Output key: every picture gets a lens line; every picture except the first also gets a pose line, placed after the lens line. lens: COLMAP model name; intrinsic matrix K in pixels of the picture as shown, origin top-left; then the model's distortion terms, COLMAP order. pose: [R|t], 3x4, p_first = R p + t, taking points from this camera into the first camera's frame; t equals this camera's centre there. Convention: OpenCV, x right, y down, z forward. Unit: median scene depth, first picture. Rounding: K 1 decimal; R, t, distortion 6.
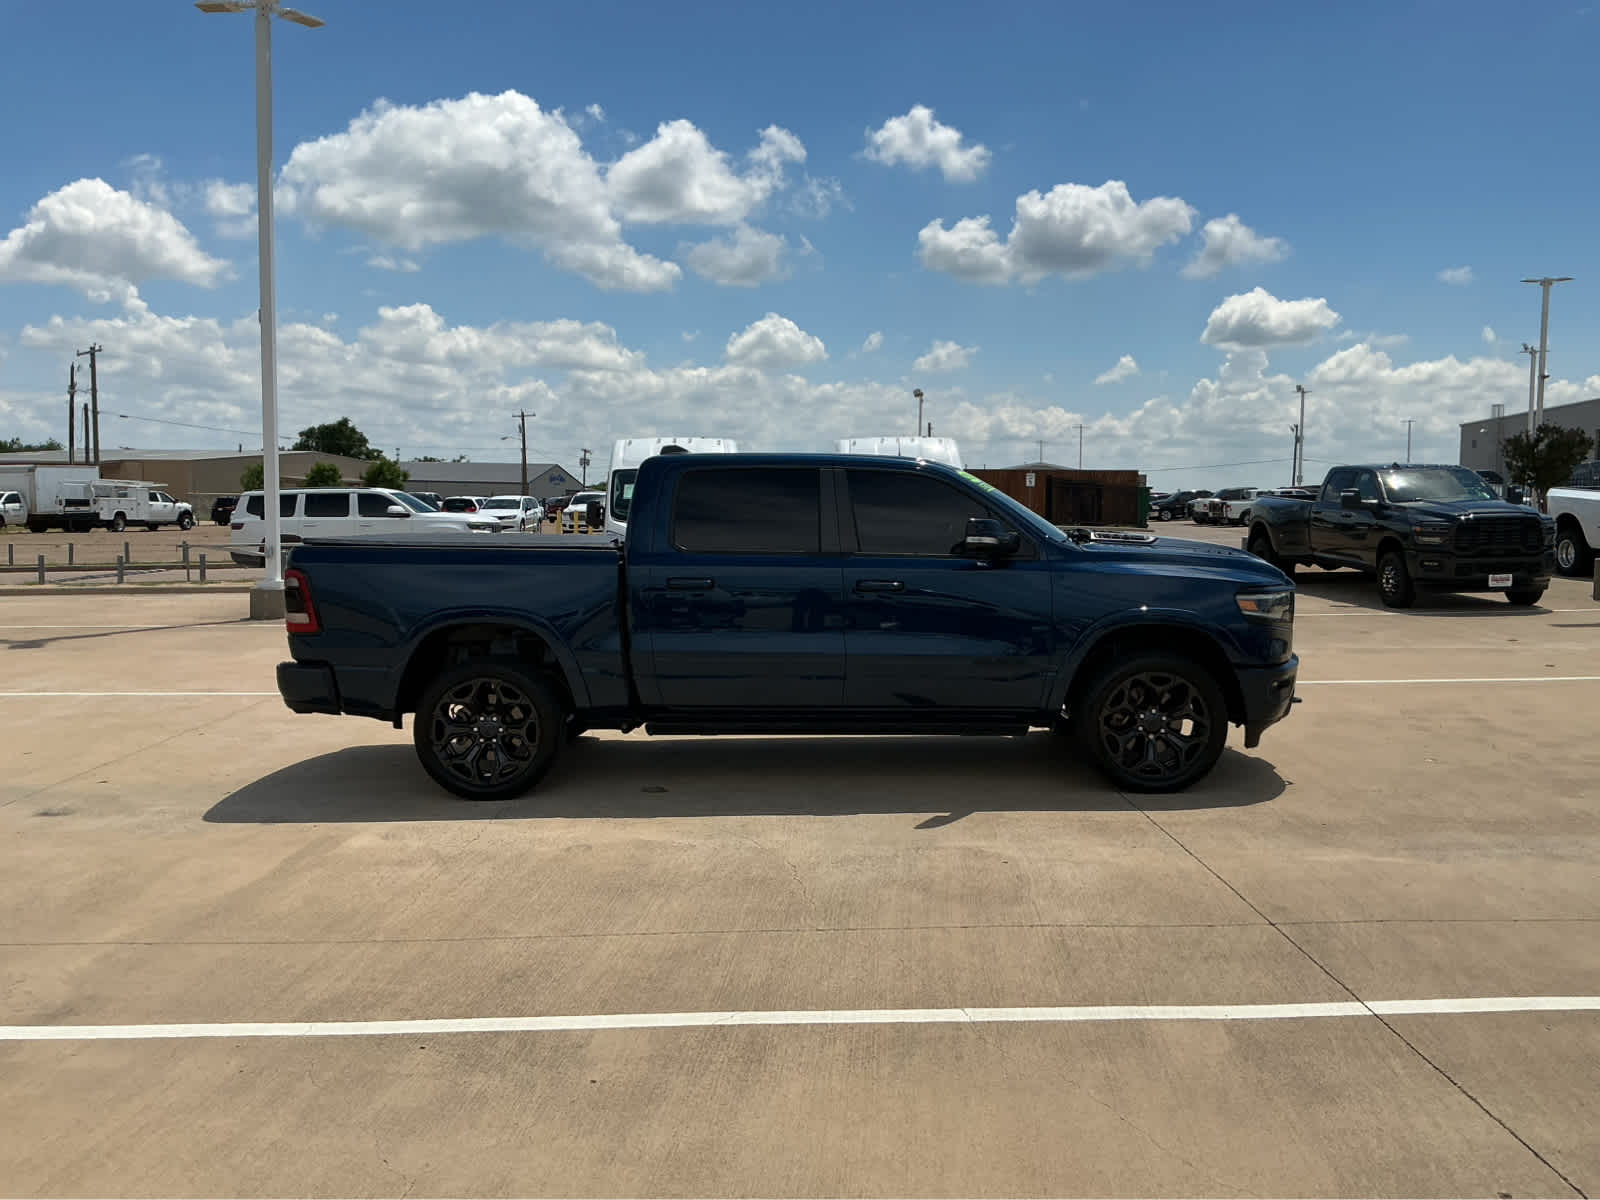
lens RADIAL K [[1309.3, 0, 800.0], [0, 1309.3, 600.0], [0, 0, 1]] dist [0.099189, -0.194151]
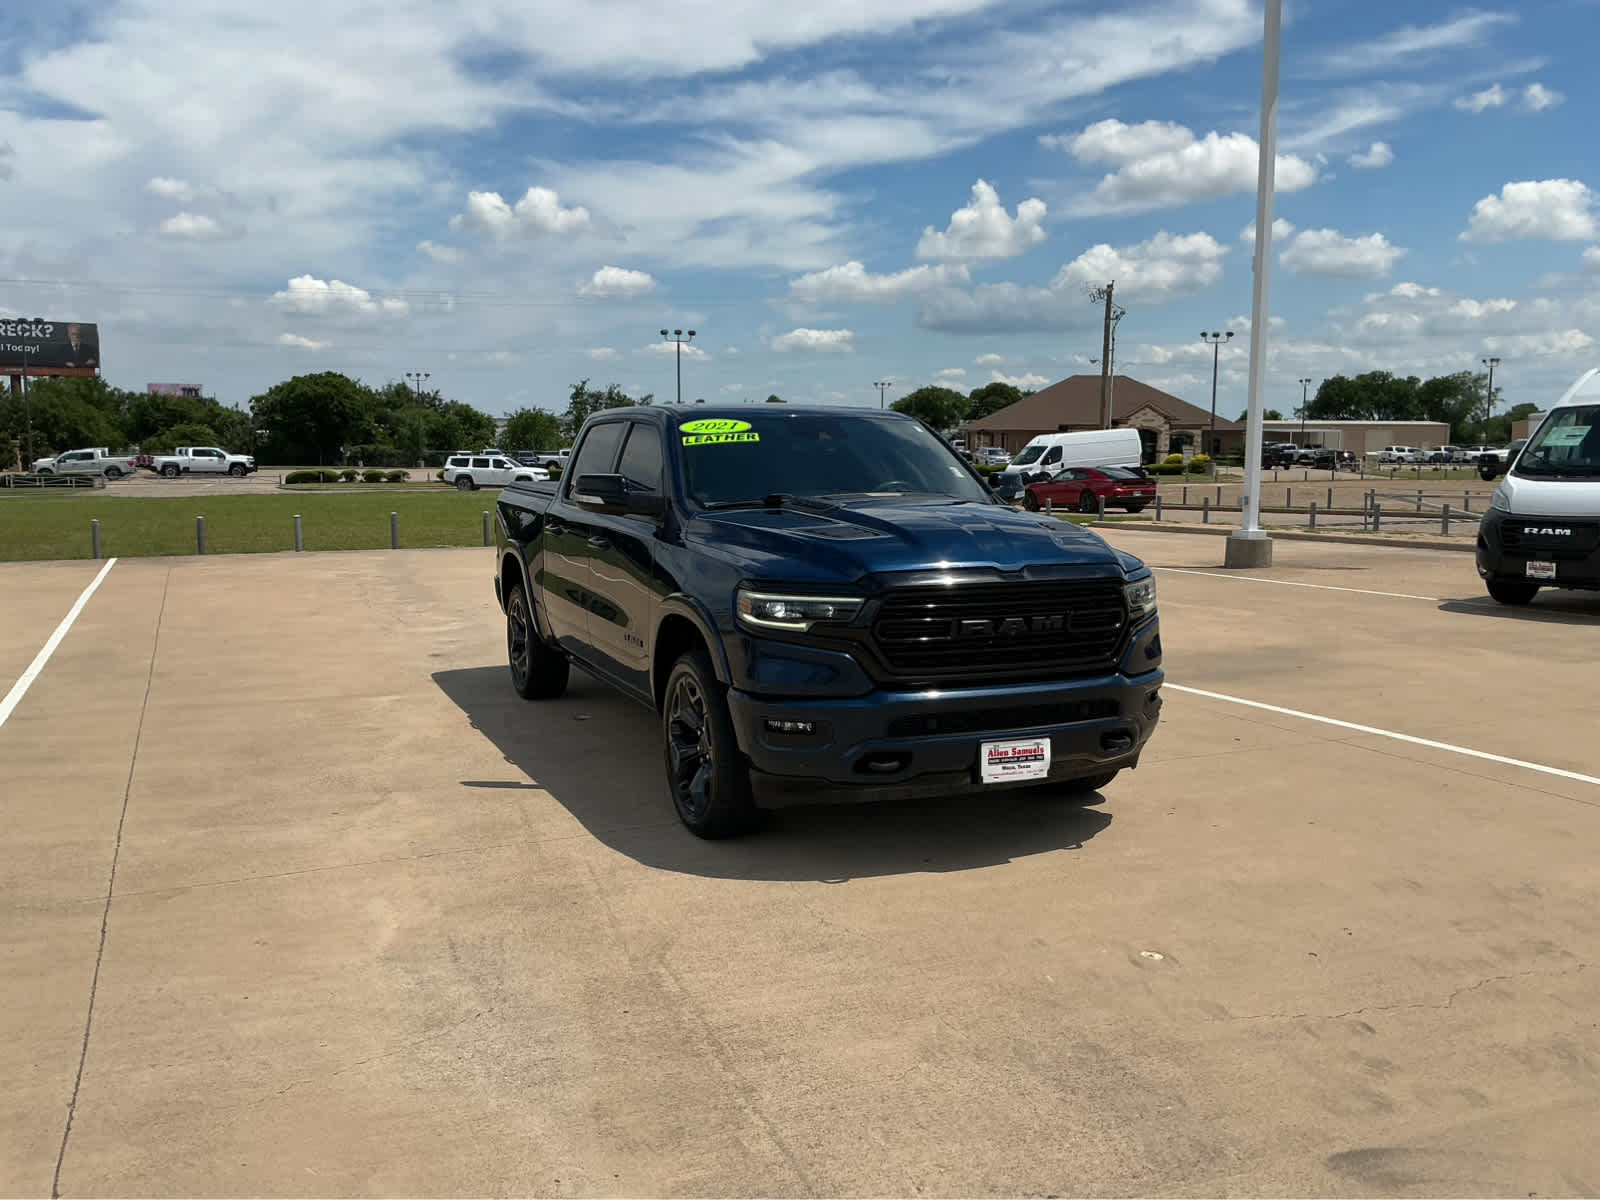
lens RADIAL K [[1309.3, 0, 800.0], [0, 1309.3, 600.0], [0, 0, 1]] dist [0.099189, -0.194151]
pose [[0.391304, 0.097133, -0.915121, 1.130368], [-0.058768, 0.995022, 0.080485, -0.063594], [0.918383, 0.022286, 0.395064, 0.856151]]
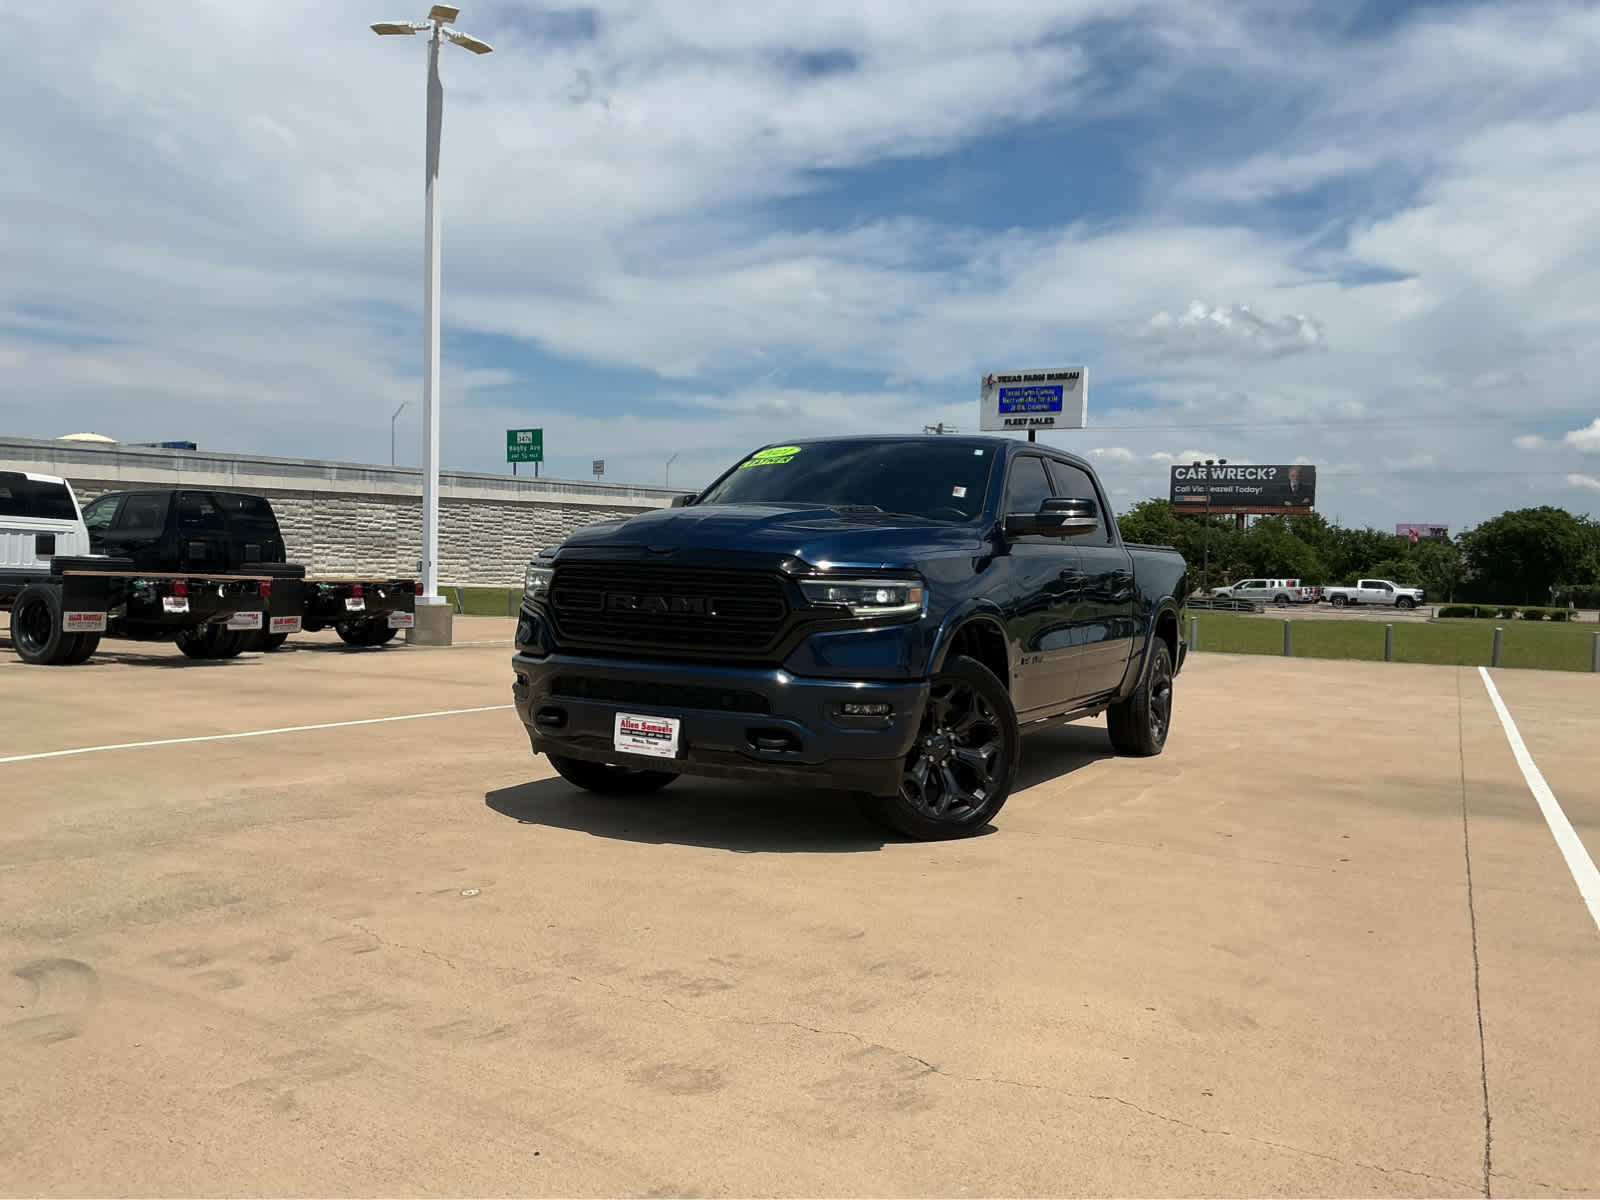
lens RADIAL K [[1301.5, 0, 793.6], [0, 1301.5, 590.3], [0, 0, 1]] dist [0.149897, -0.316153]
pose [[-0.461624, -0.007606, -0.887043, 1.142188], [-0.094891, 0.994649, 0.040854, -0.042219], [0.881986, 0.103032, -0.459875, 1.741853]]
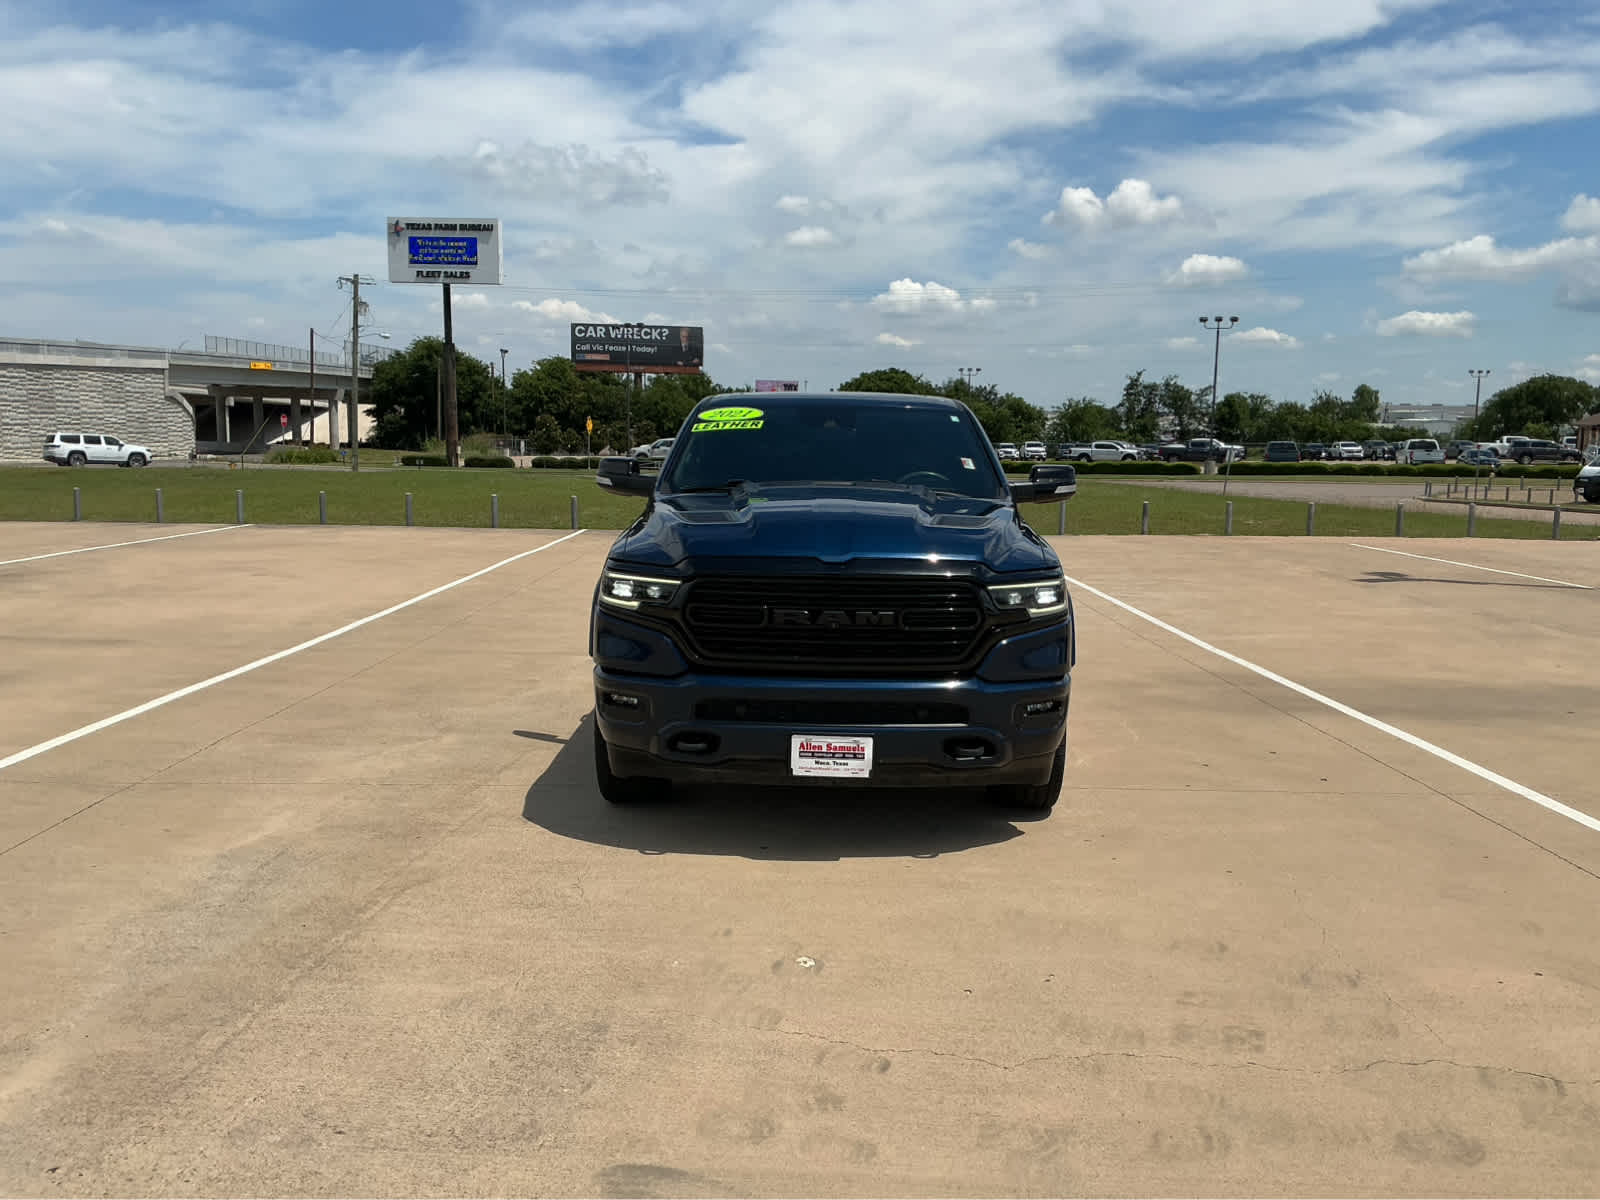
lens RADIAL K [[1309.3, 0, 800.0], [0, 1309.3, 600.0], [0, 0, 1]] dist [0.099189, -0.194151]
pose [[-0.018538, 0.114353, -0.993267, 1.223503], [-0.080904, 0.990009, 0.115487, -0.090329], [0.996549, 0.082500, -0.009101, 1.275190]]
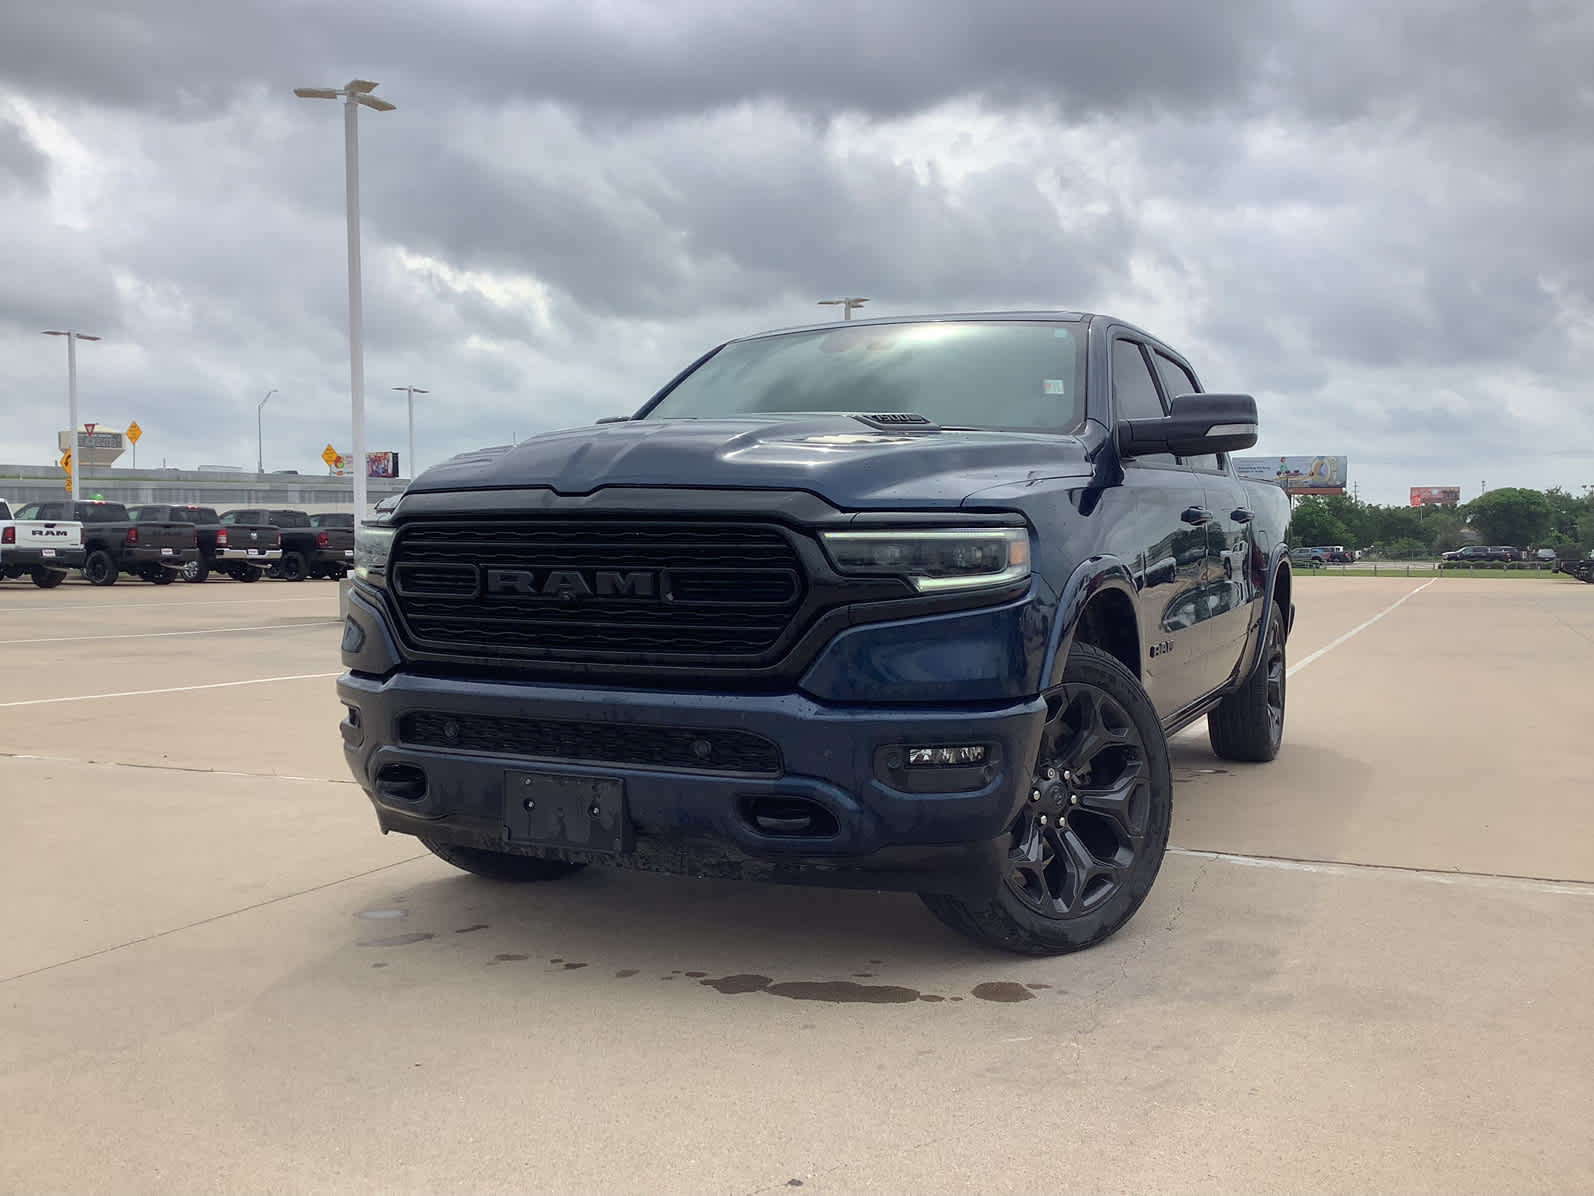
lens RADIAL K [[1412.7, 0, 842.0], [0, 1412.7, 601.1], [0, 0, 1]] dist [0.106414, 0.001378]
pose [[-0.438619, 0.045368, -0.897527, 0.866309], [-0.061822, 0.994836, 0.080499, -0.032348], [0.896544, 0.090795, -0.433549, 1.596206]]
